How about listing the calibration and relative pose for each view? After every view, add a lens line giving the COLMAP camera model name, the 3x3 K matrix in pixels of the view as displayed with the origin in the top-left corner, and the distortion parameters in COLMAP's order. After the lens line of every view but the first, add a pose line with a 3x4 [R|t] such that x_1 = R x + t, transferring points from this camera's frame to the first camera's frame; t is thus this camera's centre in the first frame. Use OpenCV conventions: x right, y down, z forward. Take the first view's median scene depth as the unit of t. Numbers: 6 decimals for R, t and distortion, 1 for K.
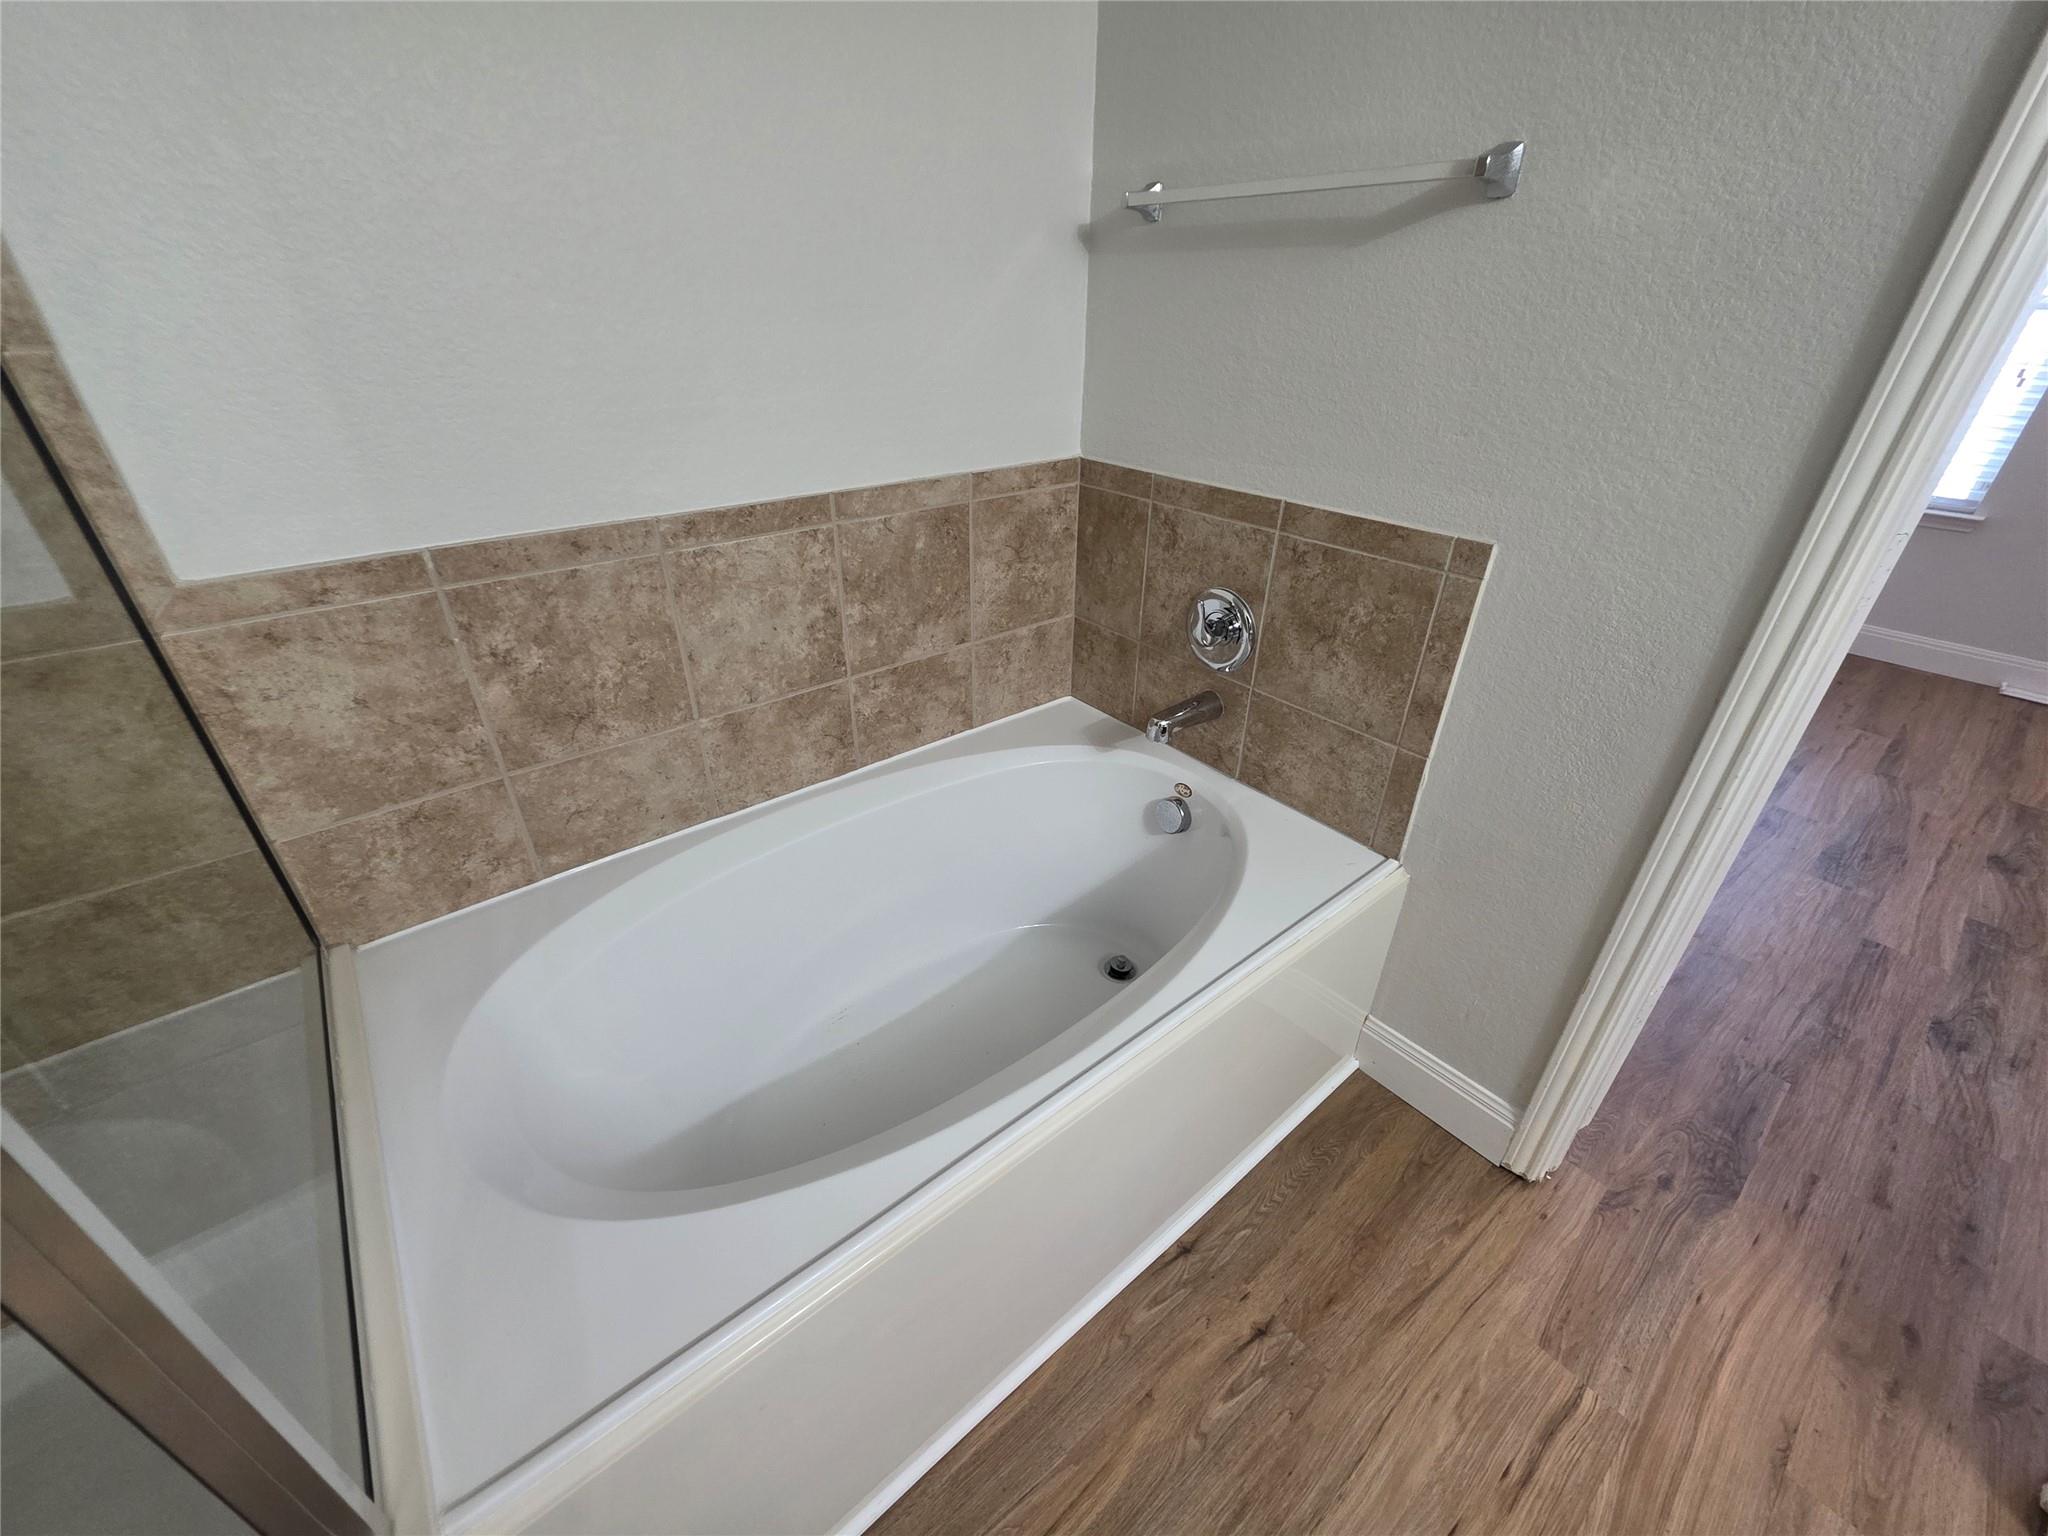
lens RADIAL K [[821.5, 0, 1018.5], [0, 821.5, 758.8], [0, 0, 1]] dist [0.001769, -0.000101]
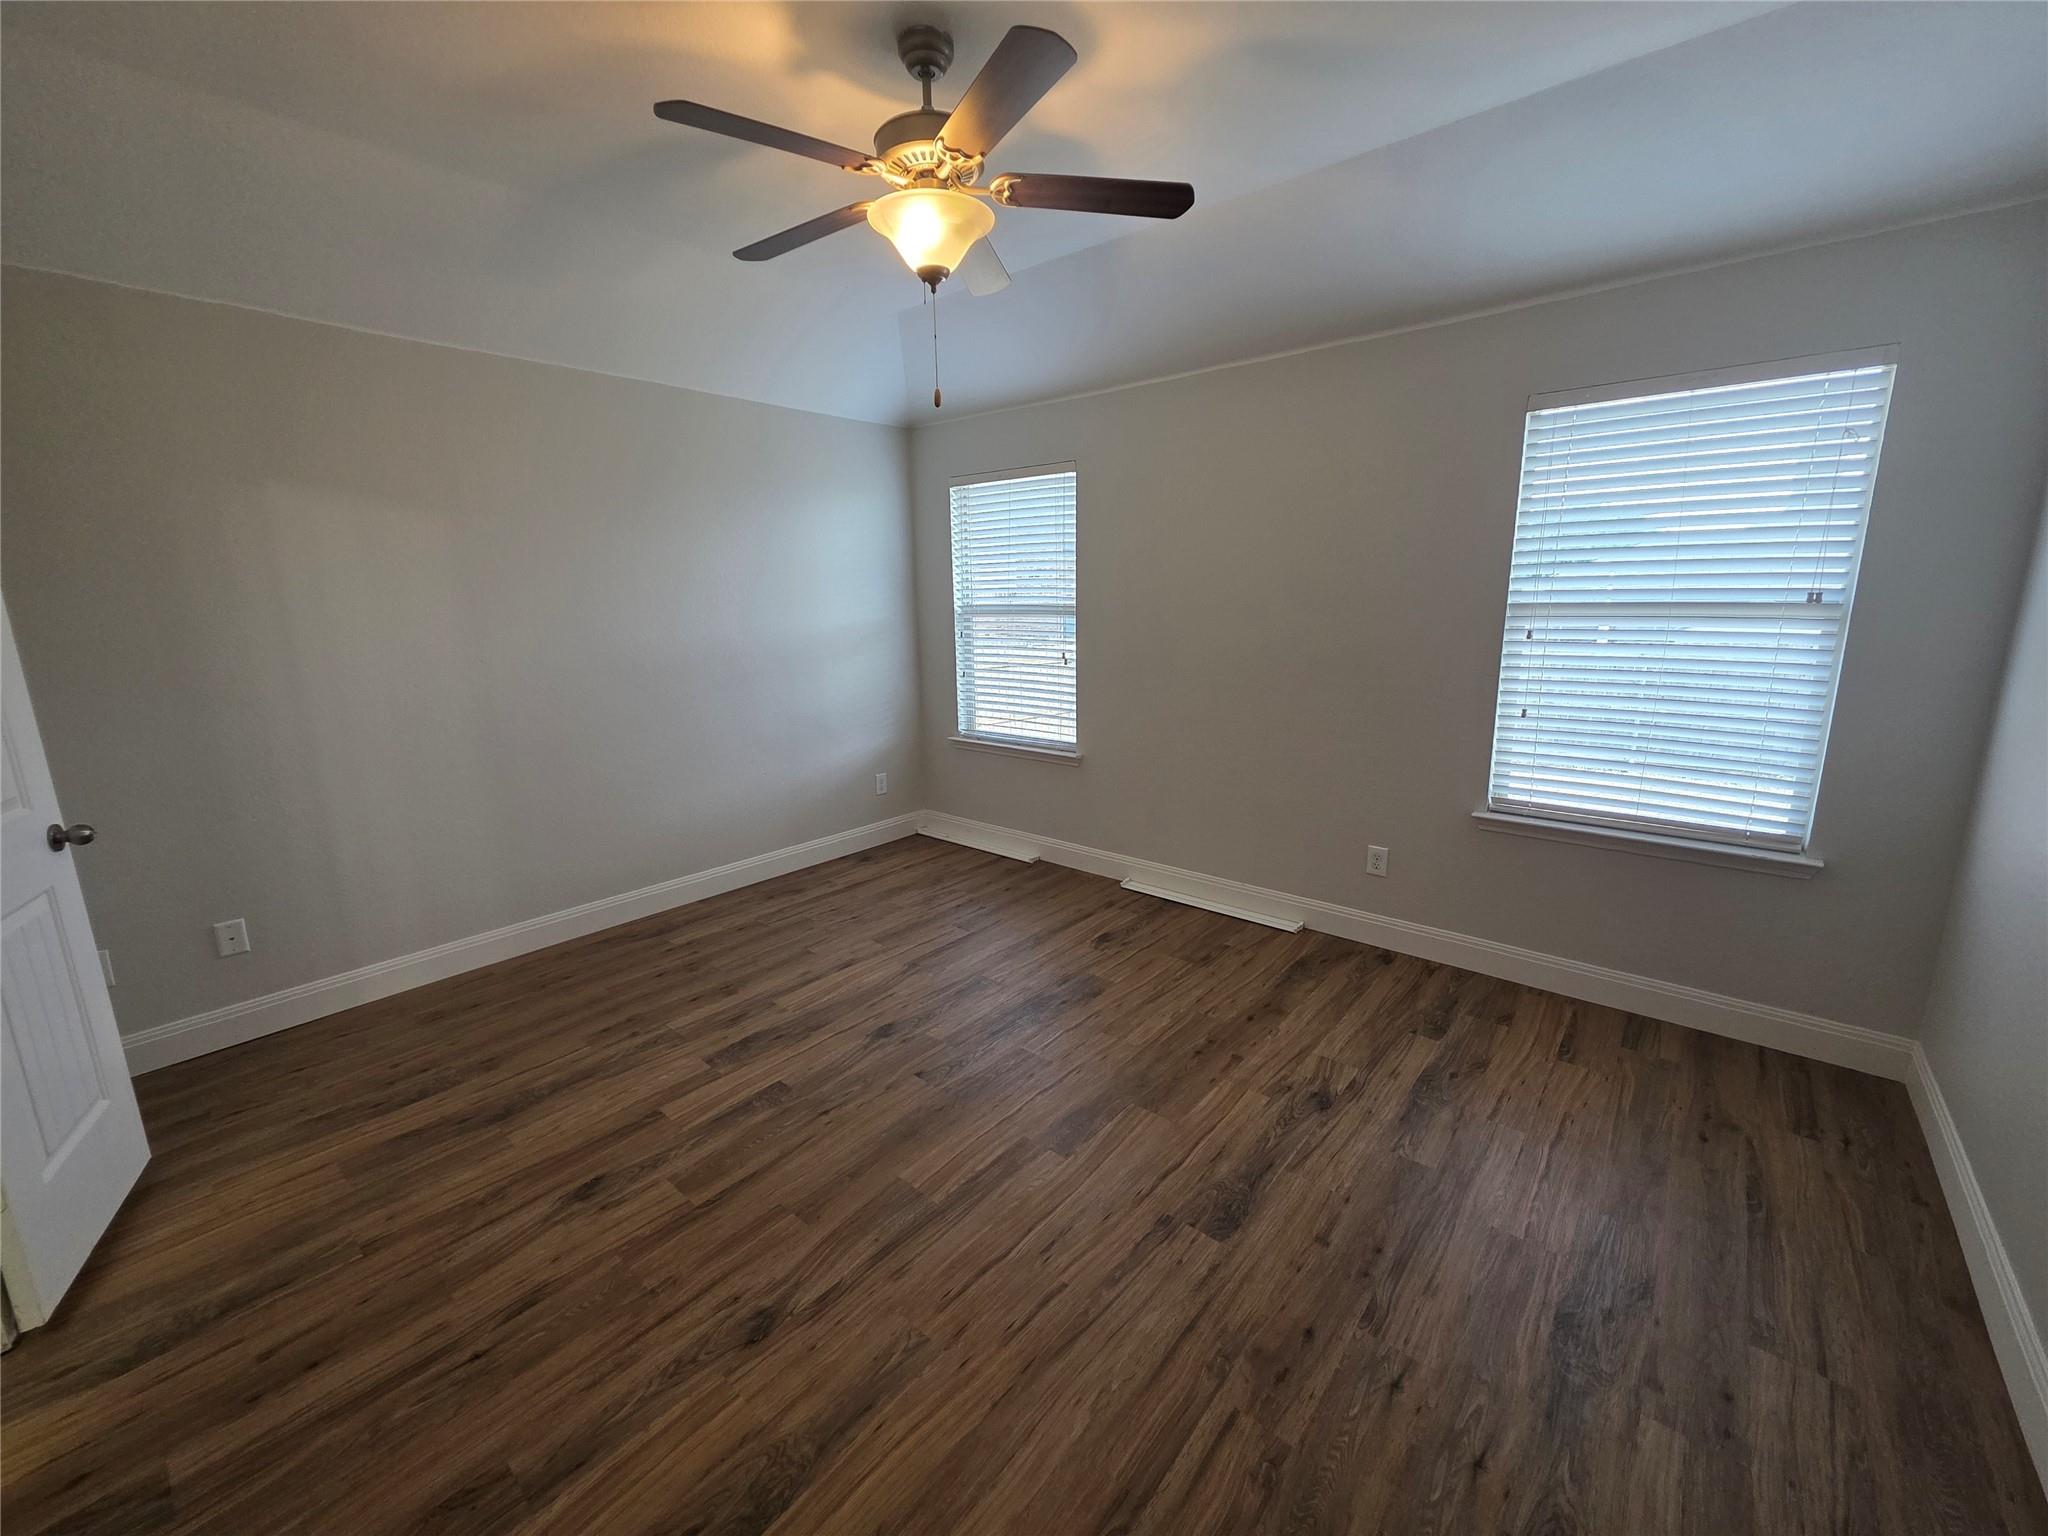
lens RADIAL K [[821.5, 0, 1019.3], [0, 821.5, 751.5], [0, 0, 1]] dist [0.001769, -0.000101]
pose [[0.983945, -0.058398, 0.168649, 1.890270], [0.108975, 0.944934, -0.308585, 0.210504], [-0.141341, 0.322009, 0.936127, -0.467151]]
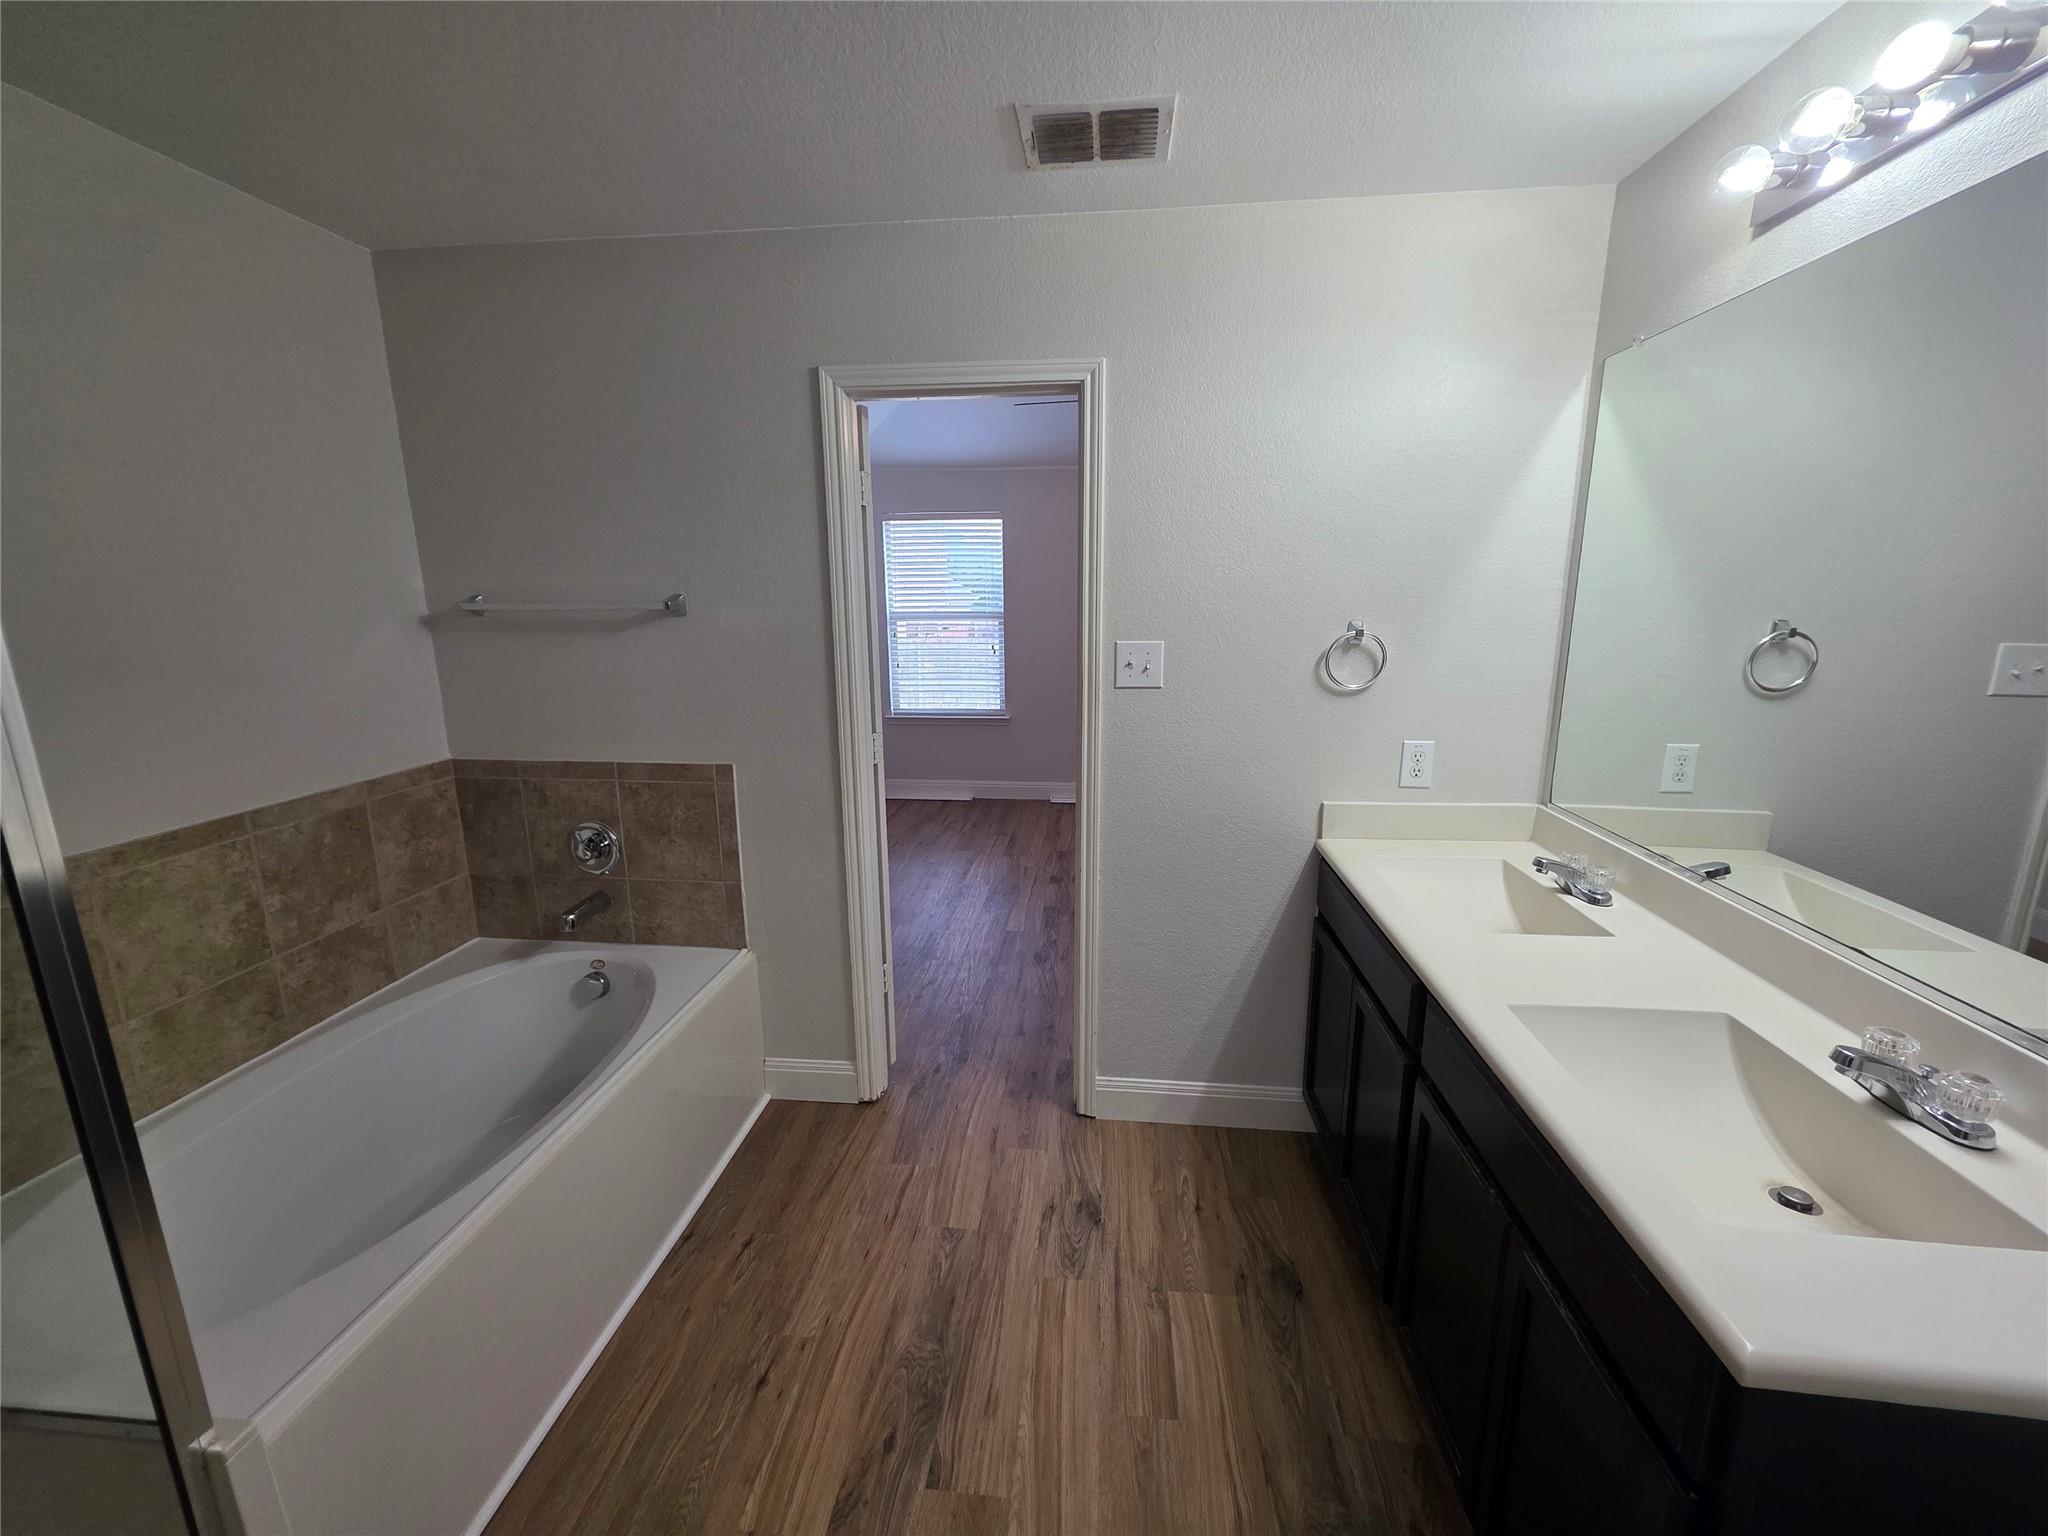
lens RADIAL K [[821.5, 0, 1025.2], [0, 821.5, 762.1], [0, 0, 1]] dist [0.001769, -0.000101]
pose [[0.706826, -0.158189, 0.689473, -0.232910], [0.360180, 0.919352, -0.158313, 0.242380], [-0.608825, 0.360234, 0.706798, -0.667695]]
